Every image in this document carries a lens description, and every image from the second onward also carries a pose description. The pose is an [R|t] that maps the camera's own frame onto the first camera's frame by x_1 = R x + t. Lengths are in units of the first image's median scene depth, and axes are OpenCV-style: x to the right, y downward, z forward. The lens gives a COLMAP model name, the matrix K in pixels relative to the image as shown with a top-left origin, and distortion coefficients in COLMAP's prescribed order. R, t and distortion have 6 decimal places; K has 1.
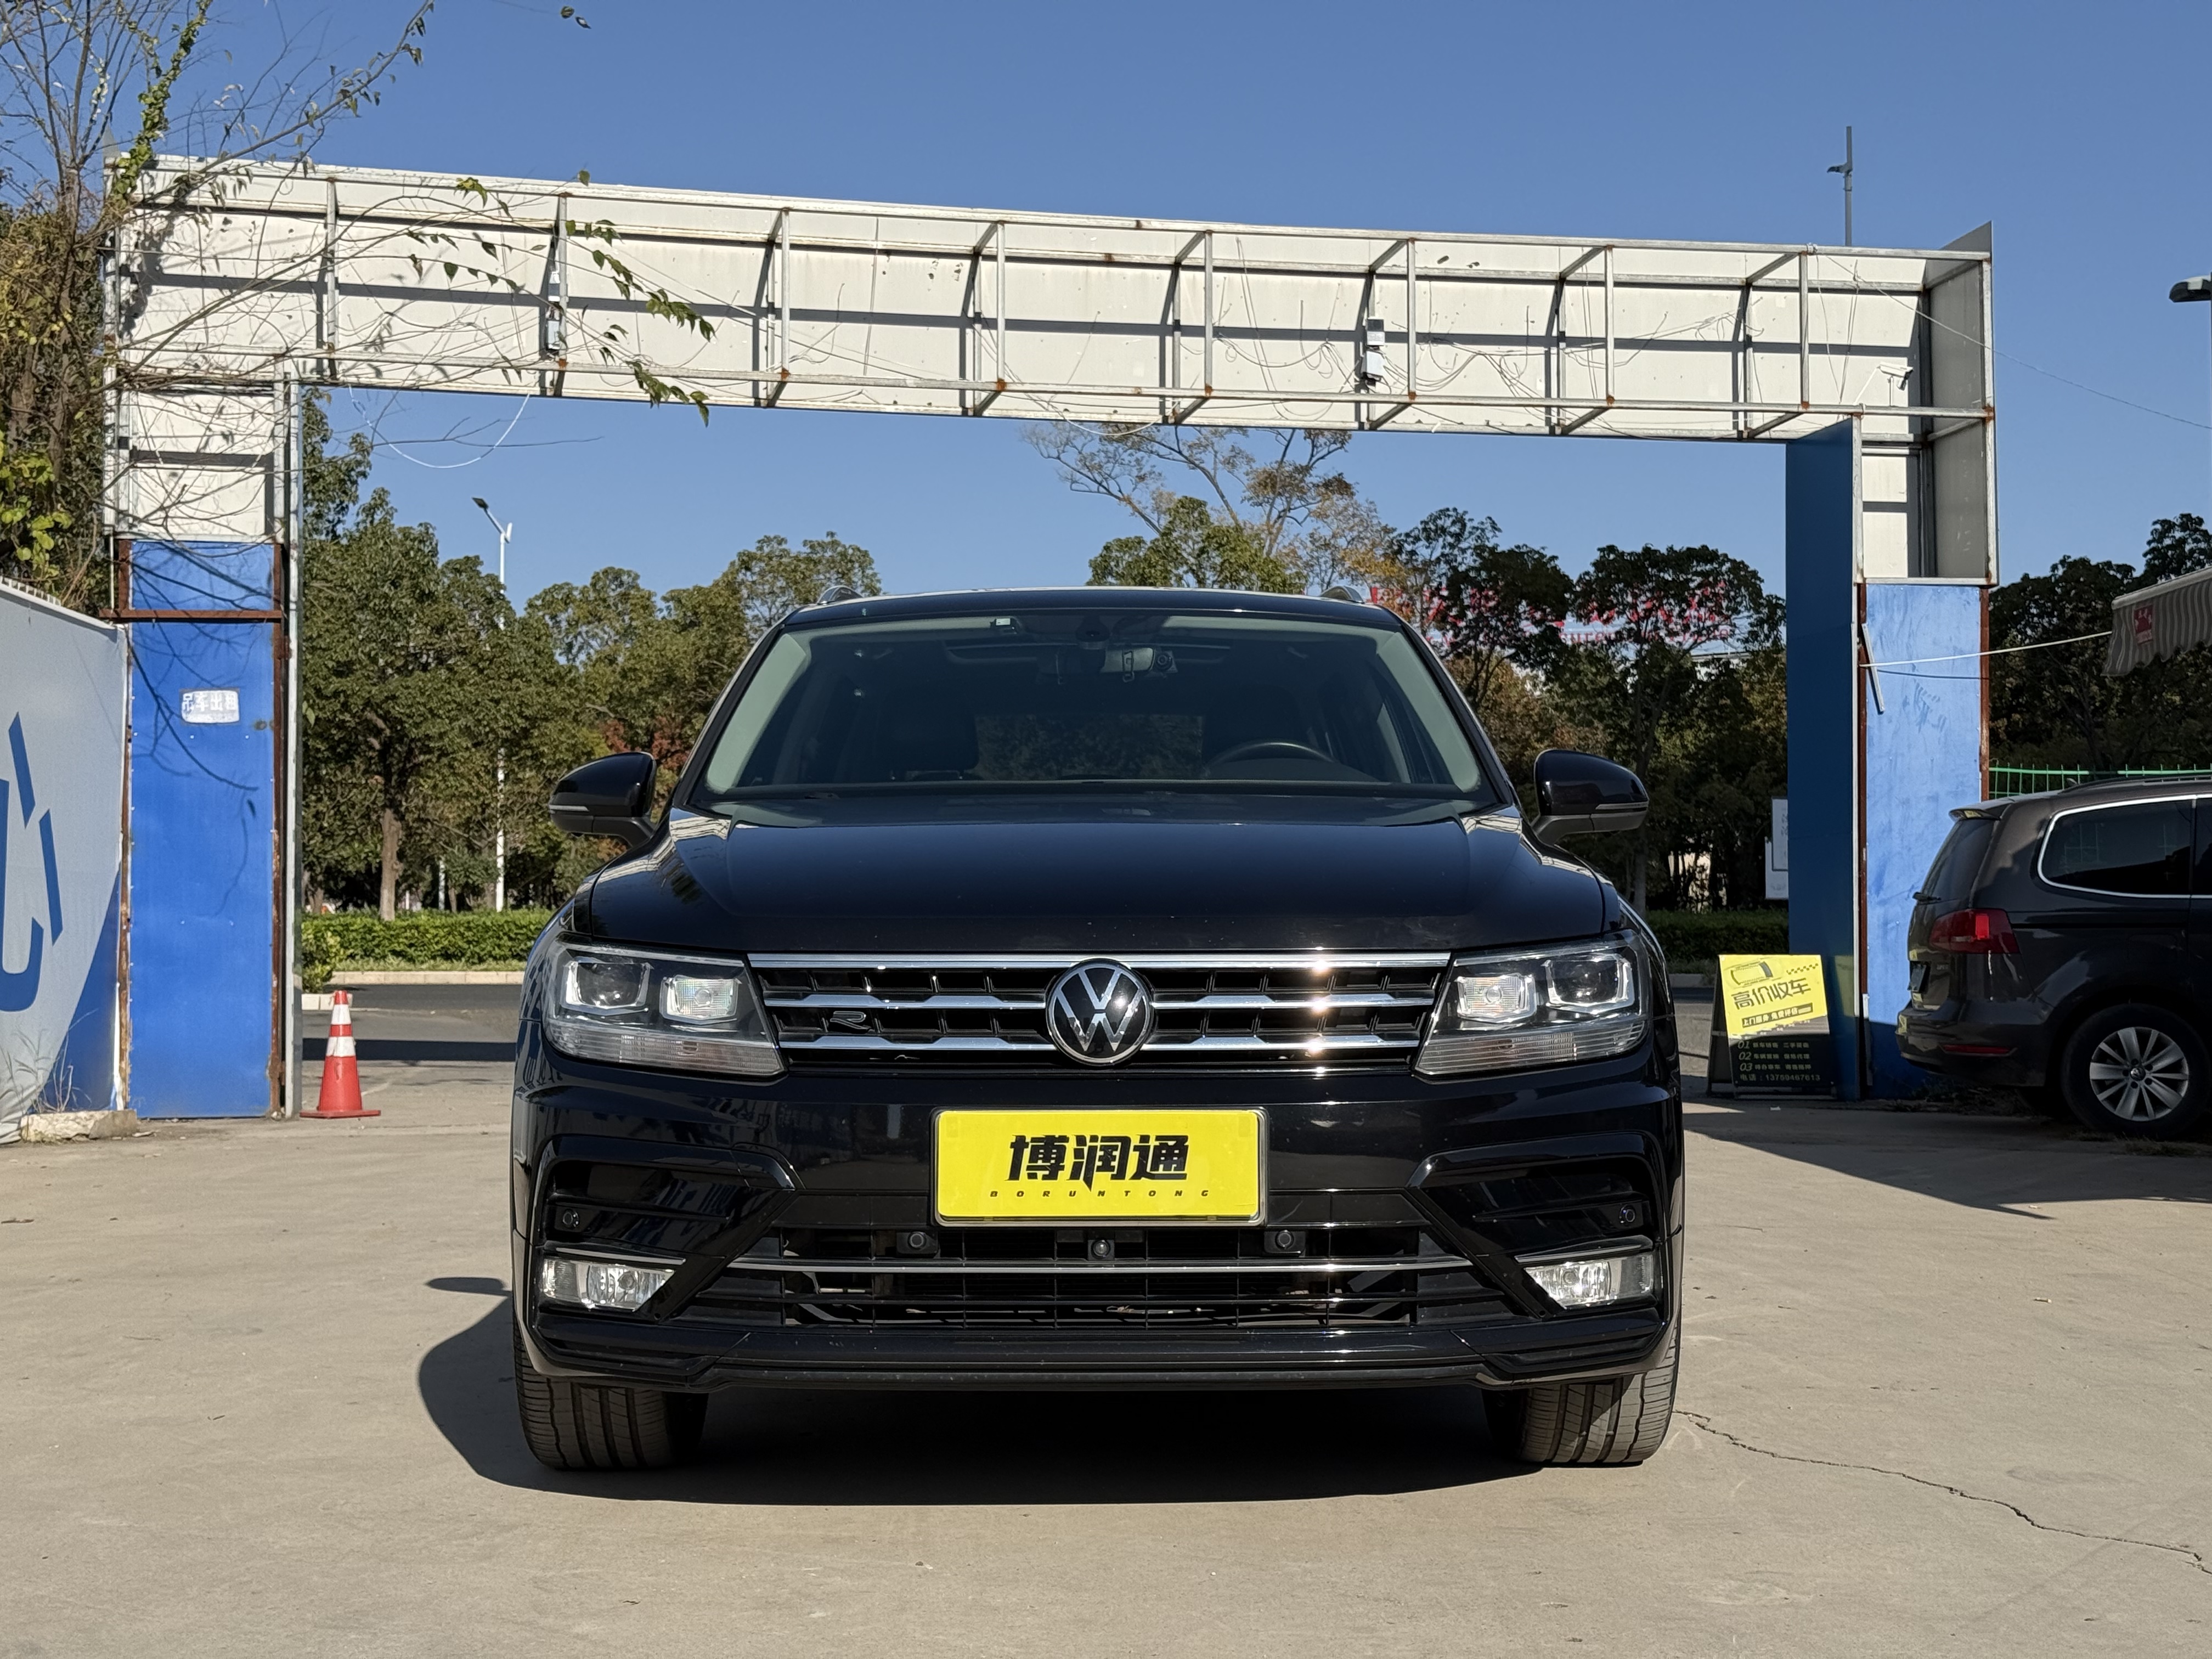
lens RADIAL K [[3067.8, 0, 1090.7], [0, 3067.8, 831.1], [0, 0, 1]] dist [0.203026, -0.505811]
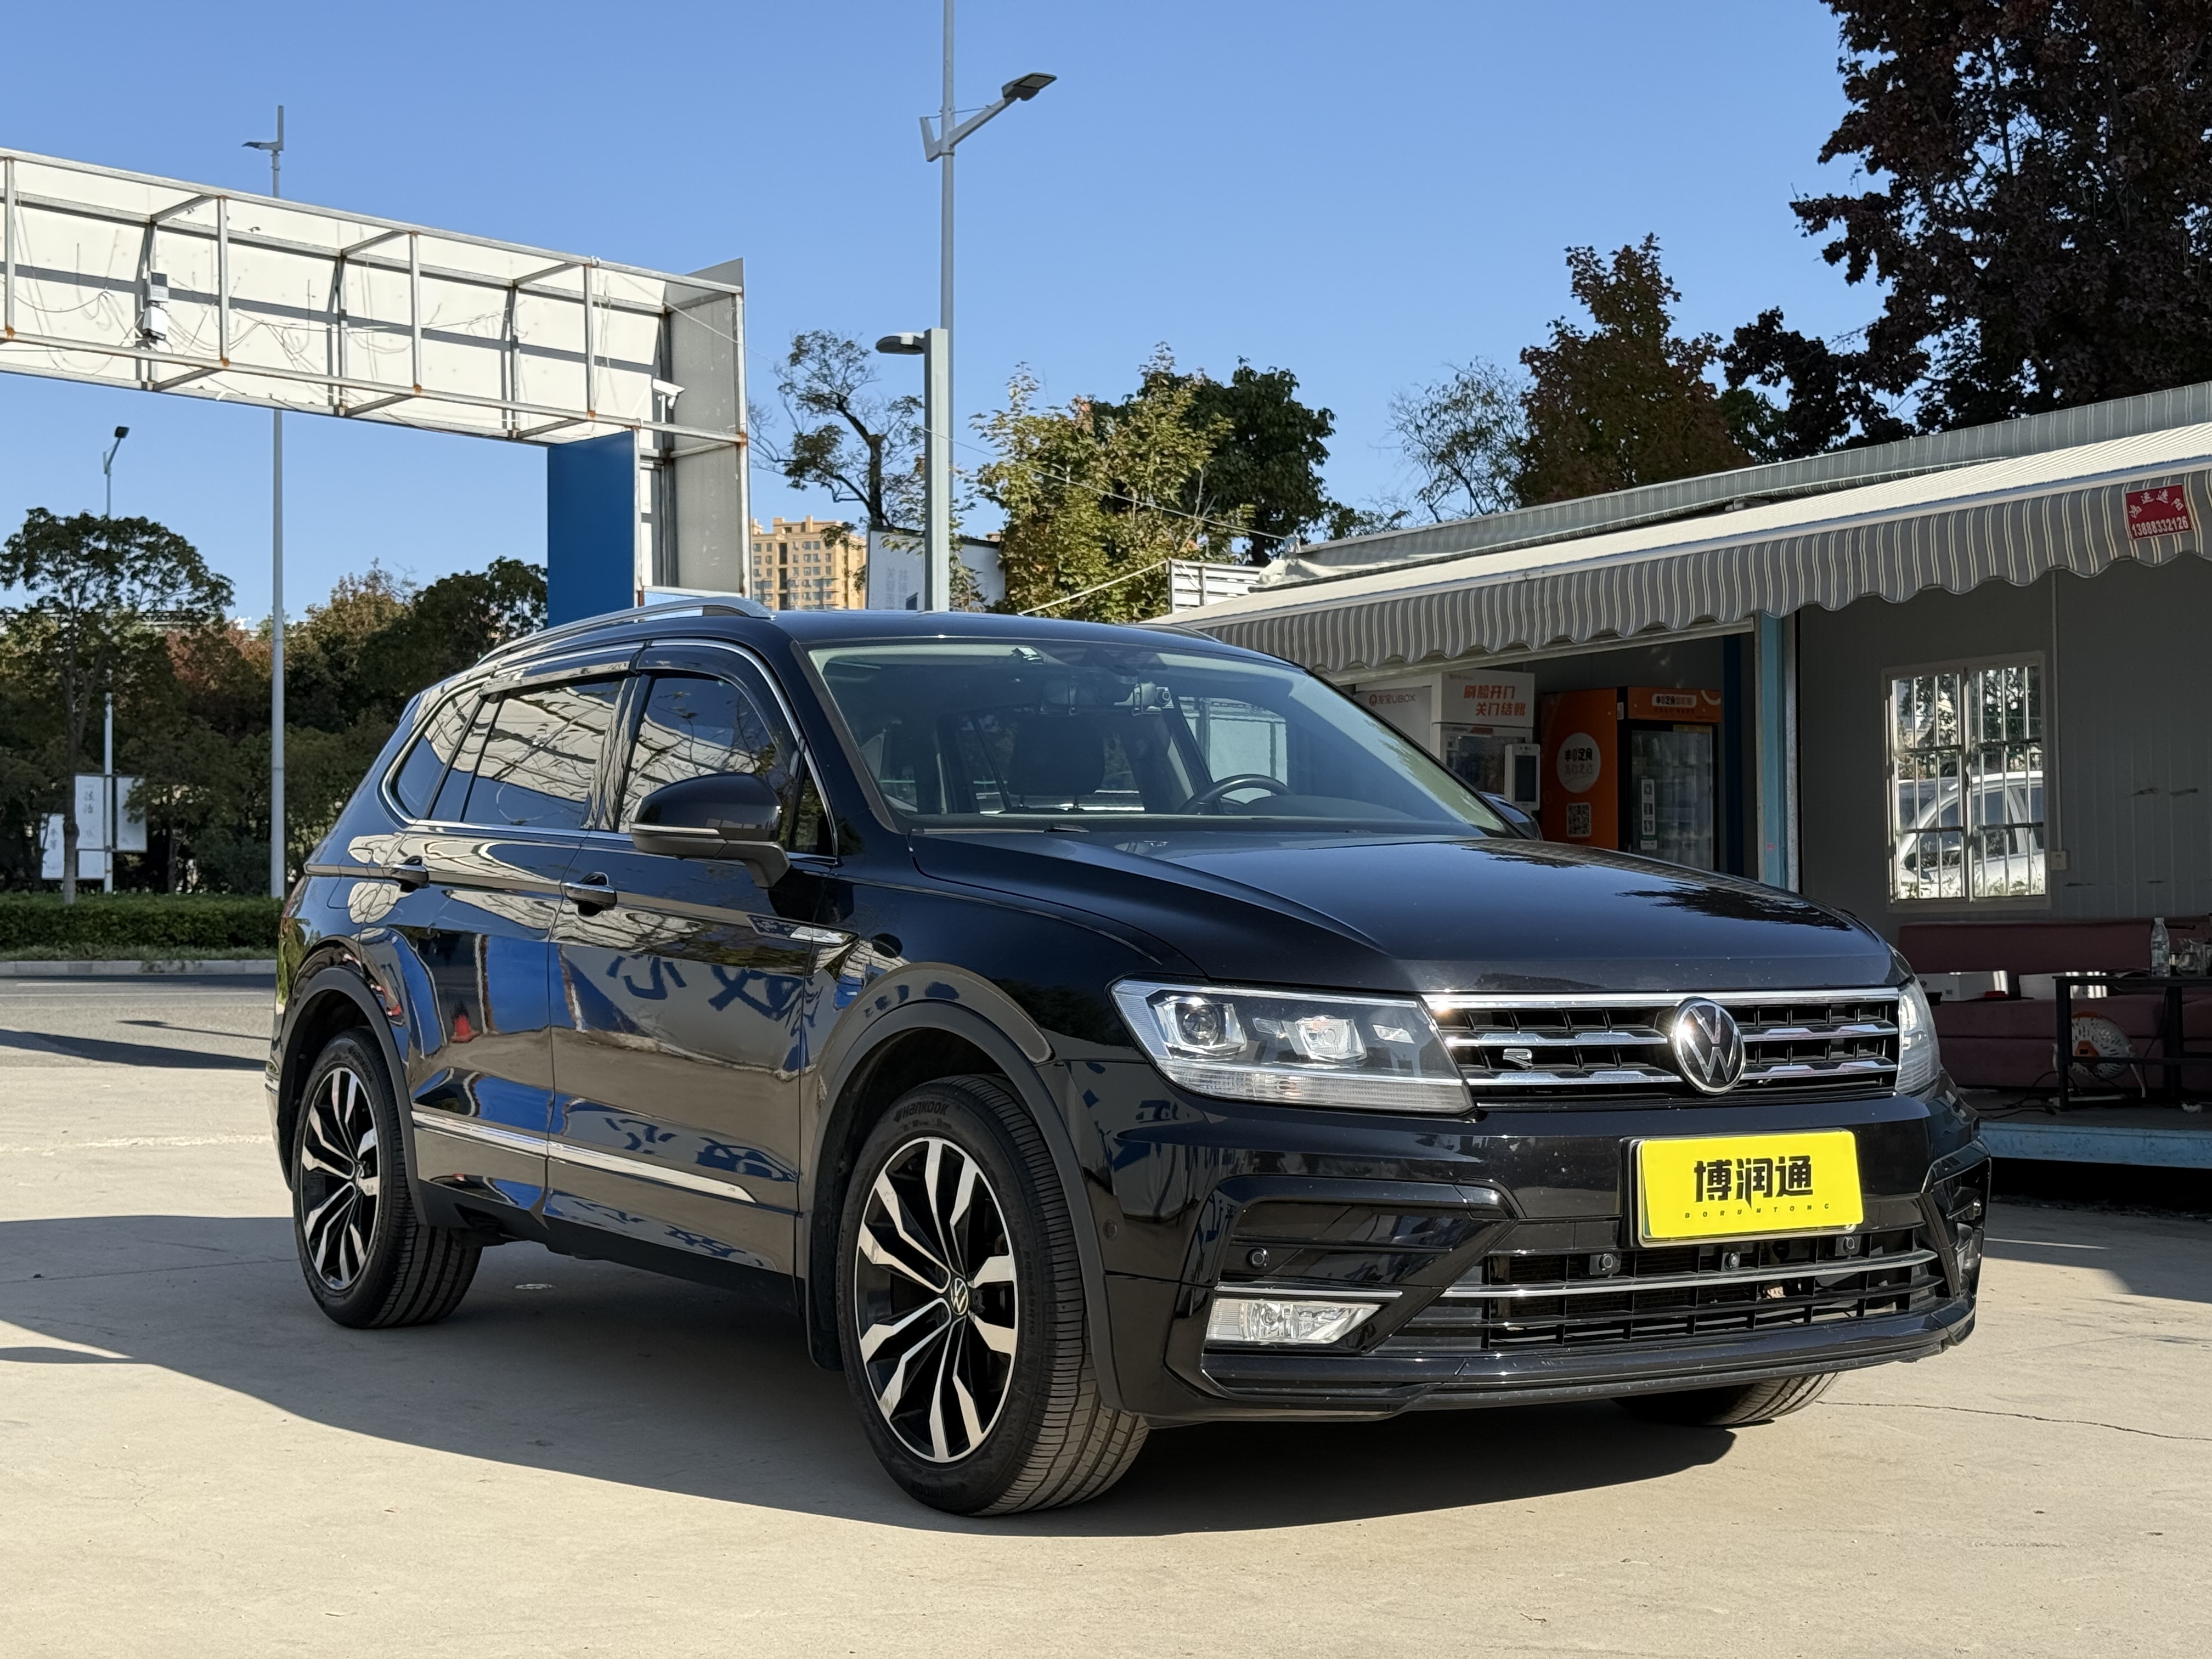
lens RADIAL K [[3046.9, 0, 1151.3], [0, 3046.9, 842.9], [0, 0, 1]] dist [0.217493, -0.469124]
pose [[0.839052, 0.015703, 0.543825, -0.166594], [-0.021309, 0.999765, 0.004009, -0.002994], [-0.543634, -0.014952, 0.839189, 0.040917]]
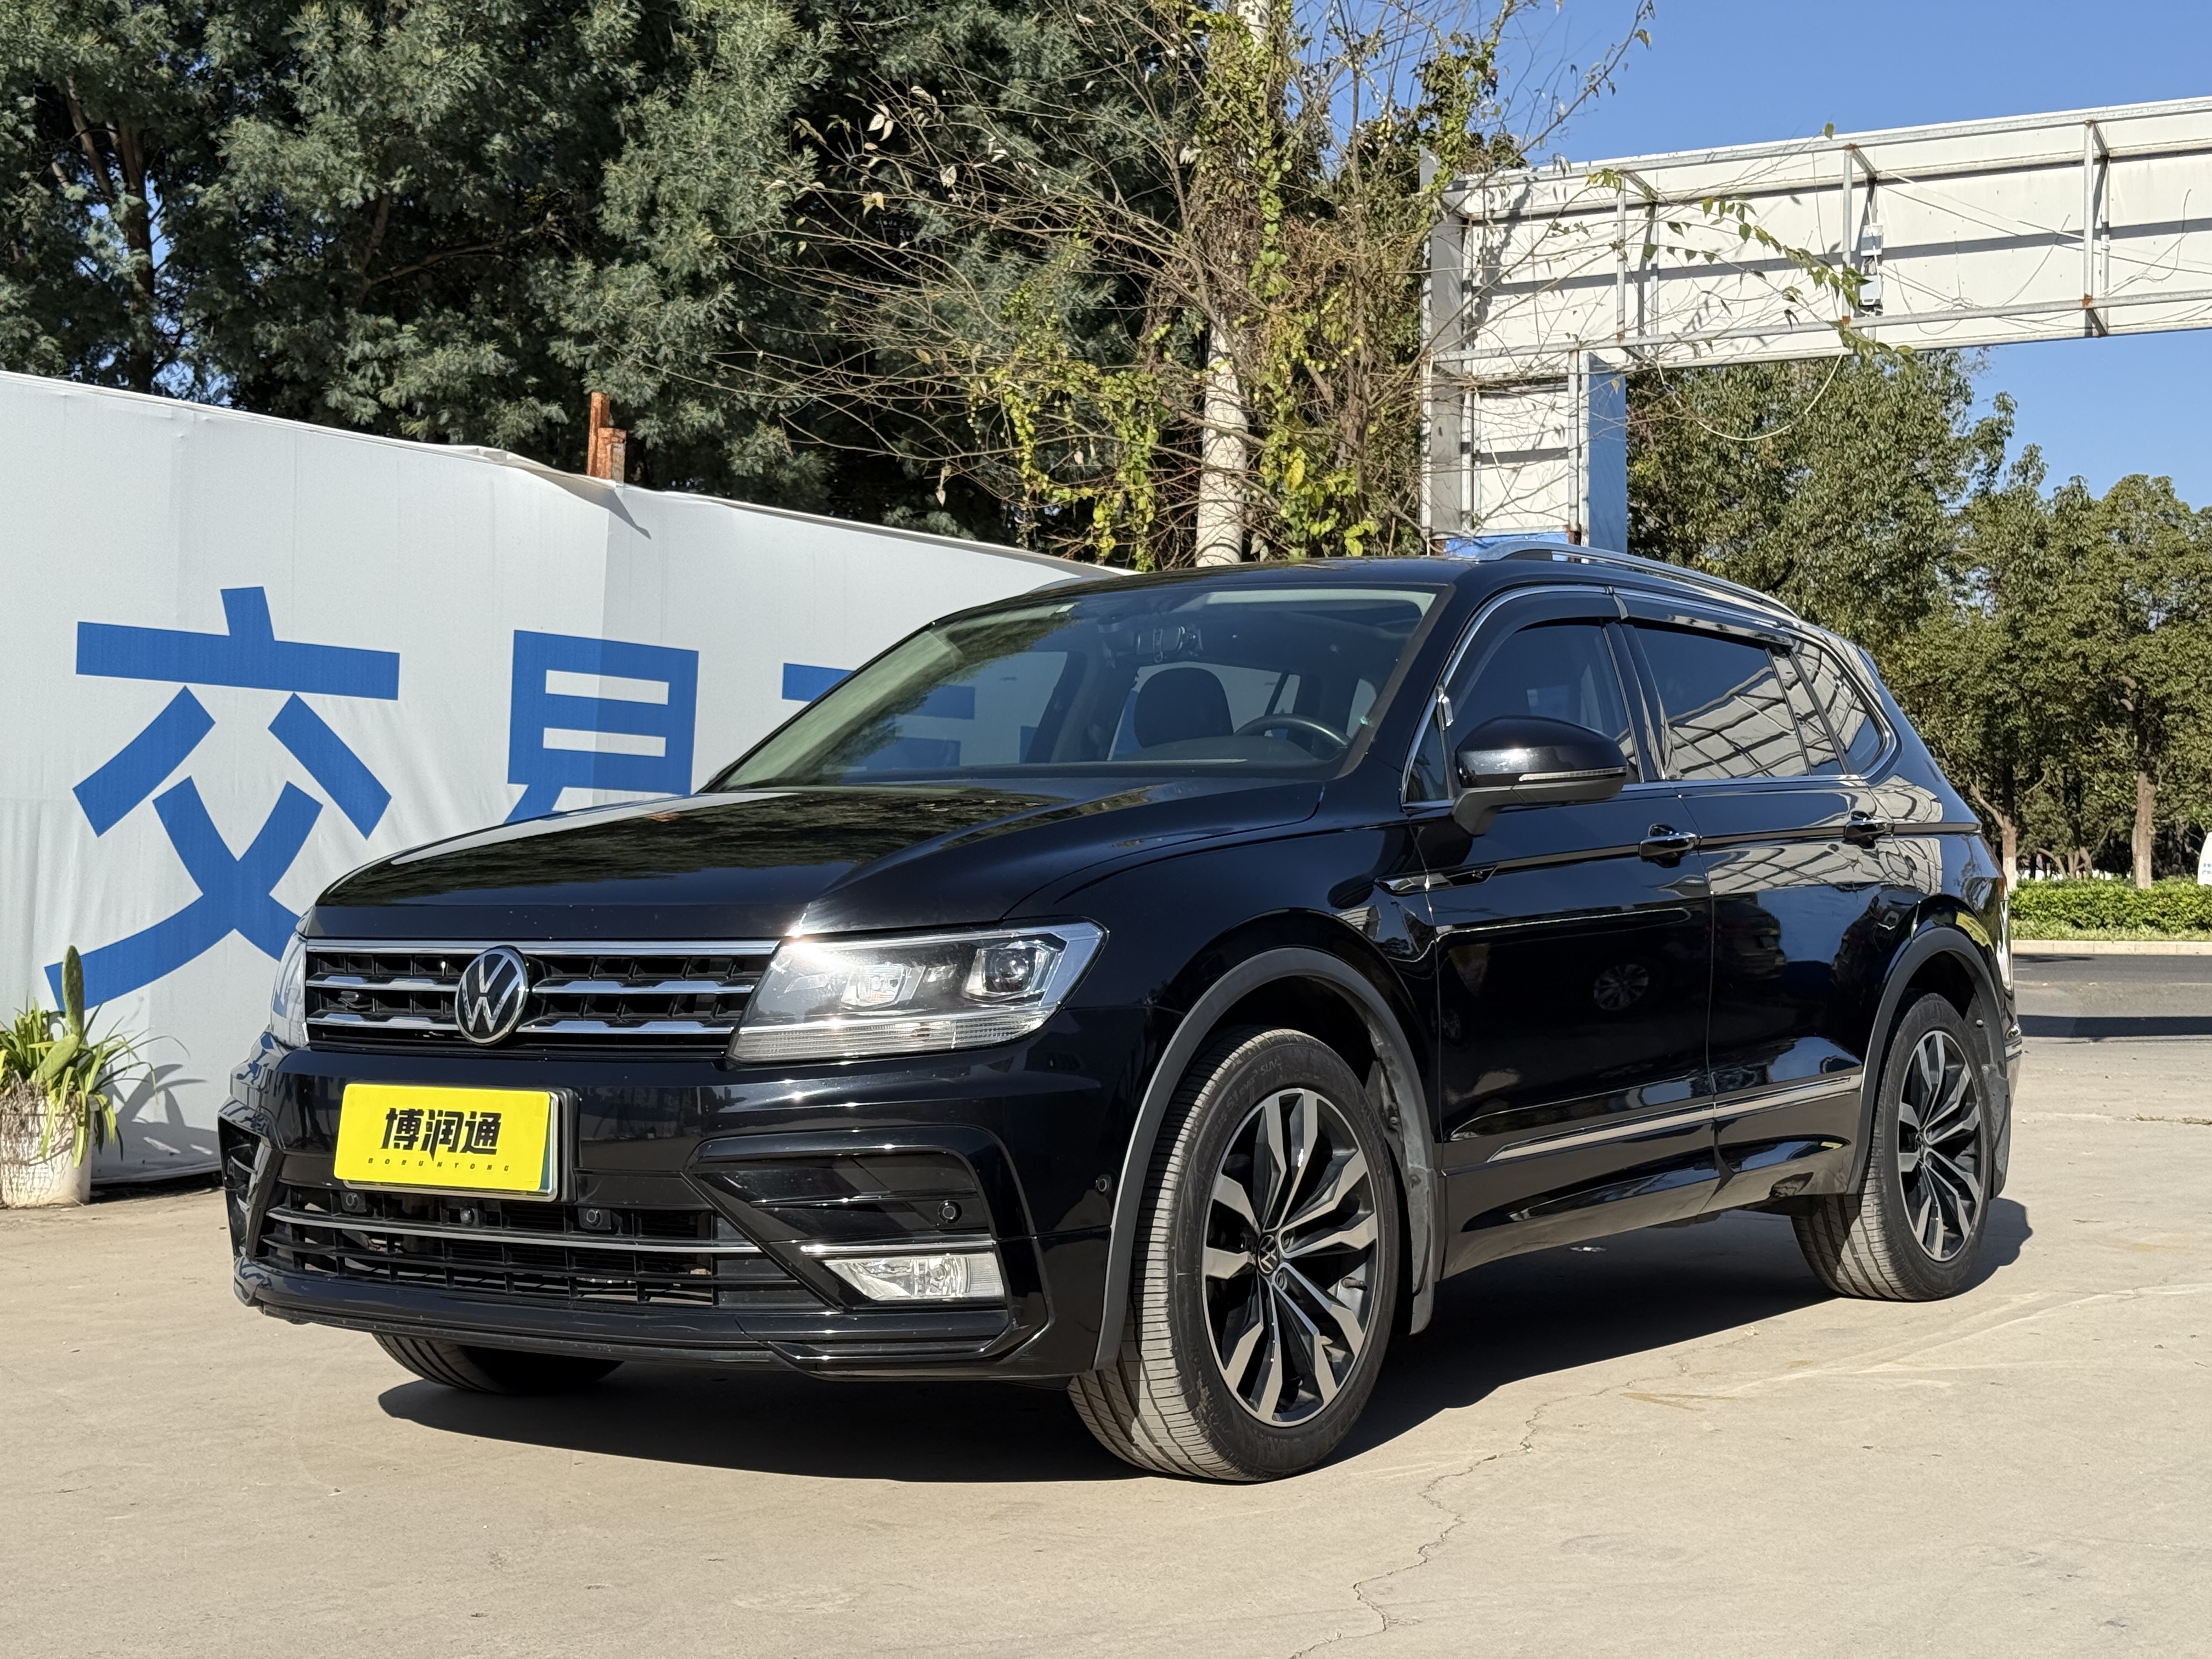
lens RADIAL K [[3067.8, 0, 1090.7], [0, 3067.8, 831.1], [0, 0, 1]] dist [0.203026, -0.505811]
pose [[0.799552, -0.016251, -0.600377, 0.178657], [0.022916, 0.999731, 0.003457, 0.000538], [0.600159, -0.016522, 0.799710, 0.057513]]
